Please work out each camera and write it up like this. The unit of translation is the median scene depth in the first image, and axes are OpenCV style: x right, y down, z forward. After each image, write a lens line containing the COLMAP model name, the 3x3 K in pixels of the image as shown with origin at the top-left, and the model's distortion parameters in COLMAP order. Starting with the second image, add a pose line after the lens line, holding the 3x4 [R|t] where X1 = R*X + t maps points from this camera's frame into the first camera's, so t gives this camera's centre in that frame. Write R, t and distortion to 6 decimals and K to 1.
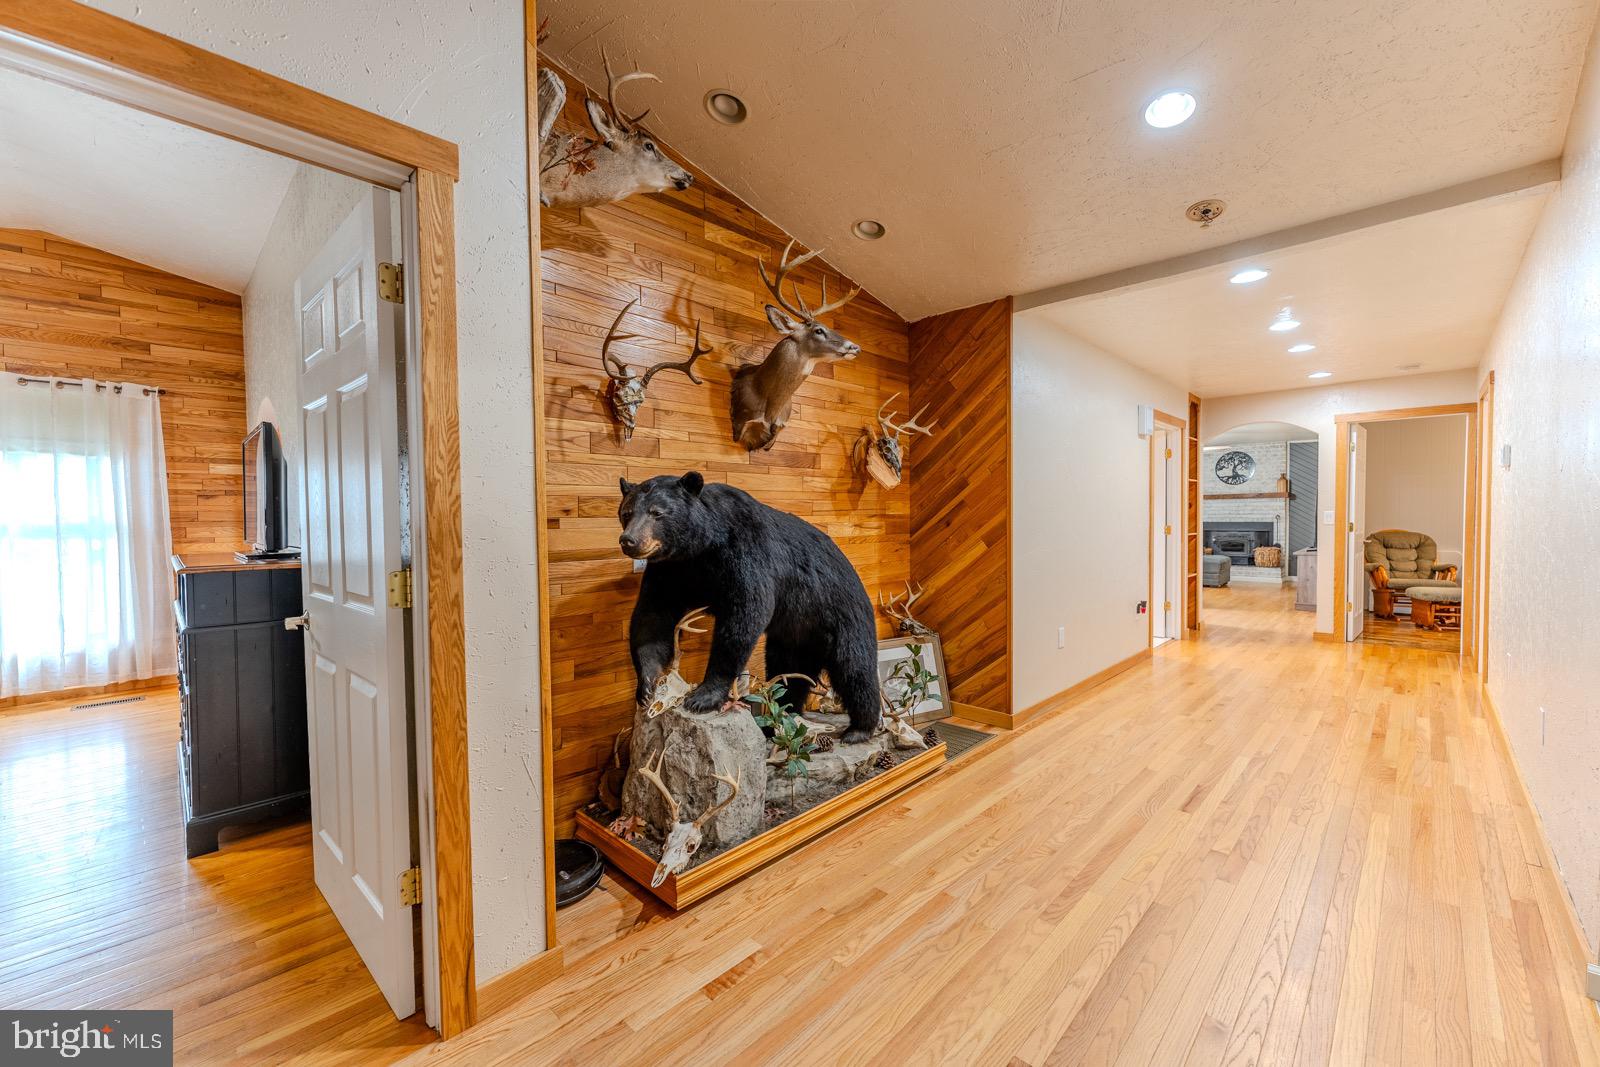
lens RADIAL K [[639.8, 0, 807.0], [0, 639.8, 531.2], [0, 0, 1]] dist [-0.000361, 0.000865]
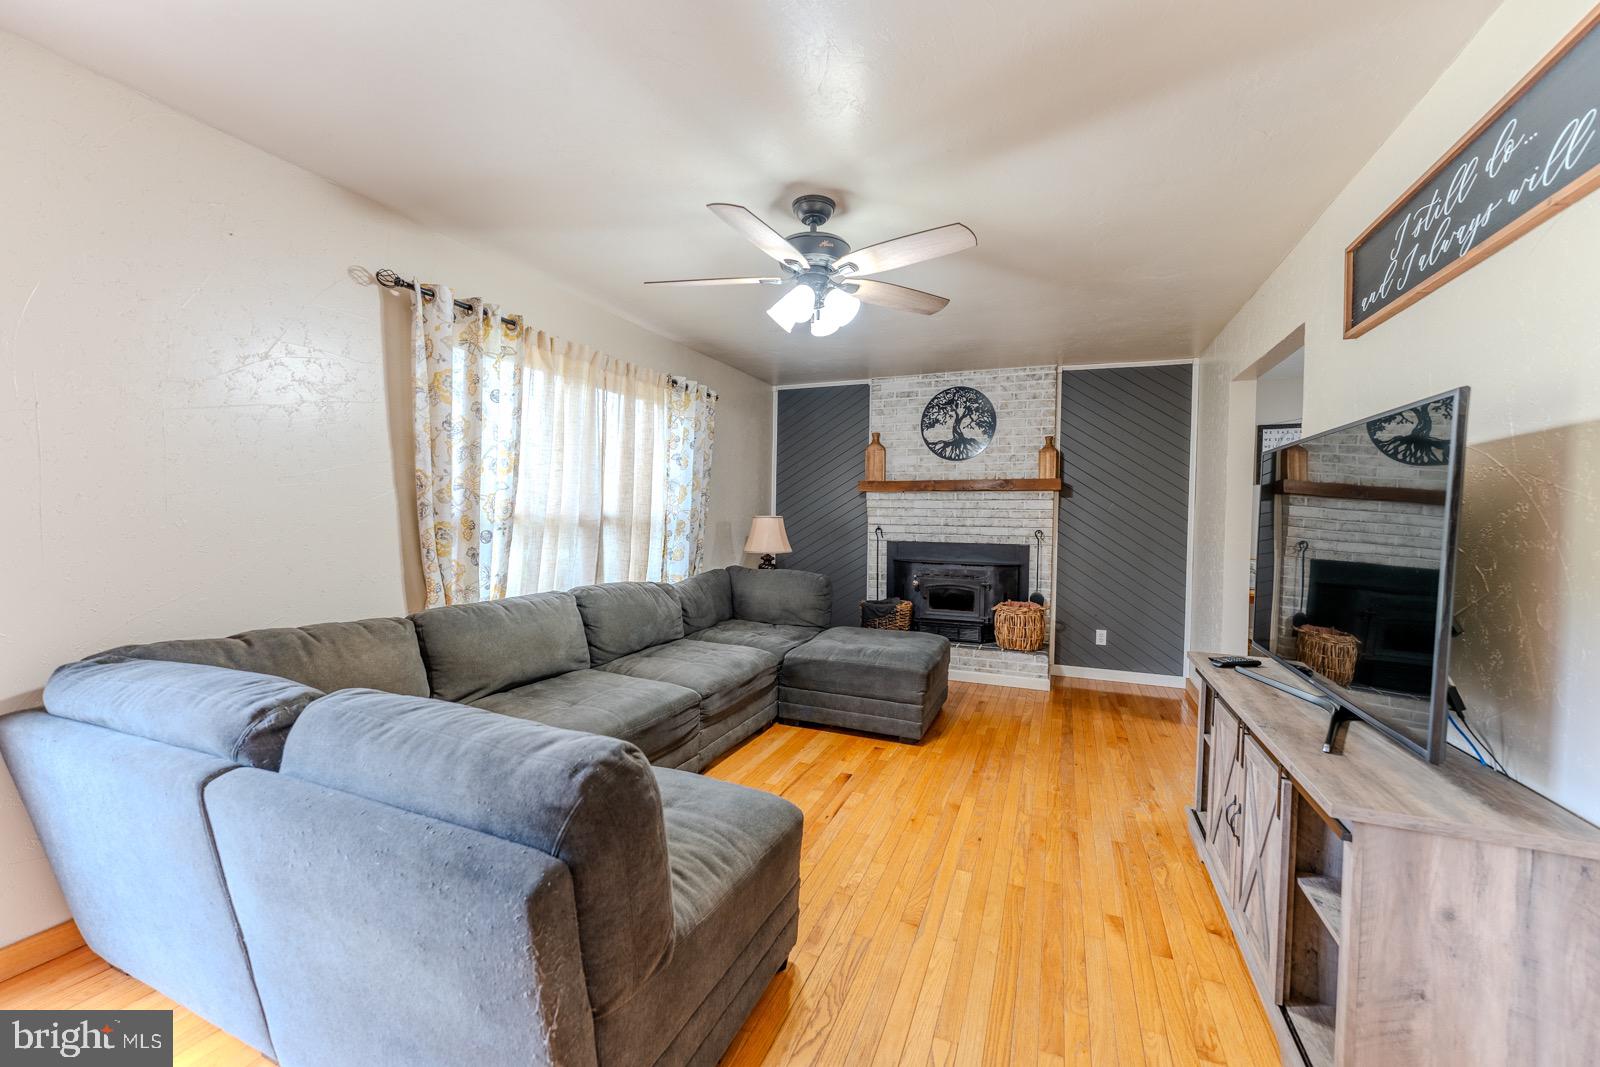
lens RADIAL K [[639.8, 0, 804.1], [0, 639.8, 531.6], [0, 0, 1]] dist [-0.000361, 0.000865]
pose [[0.914555, 0.024338, 0.403728, 0.402794], [-0.026428, 0.999651, -0.000396, -0.019354], [-0.403596, -0.010308, 0.914879, 0.652673]]
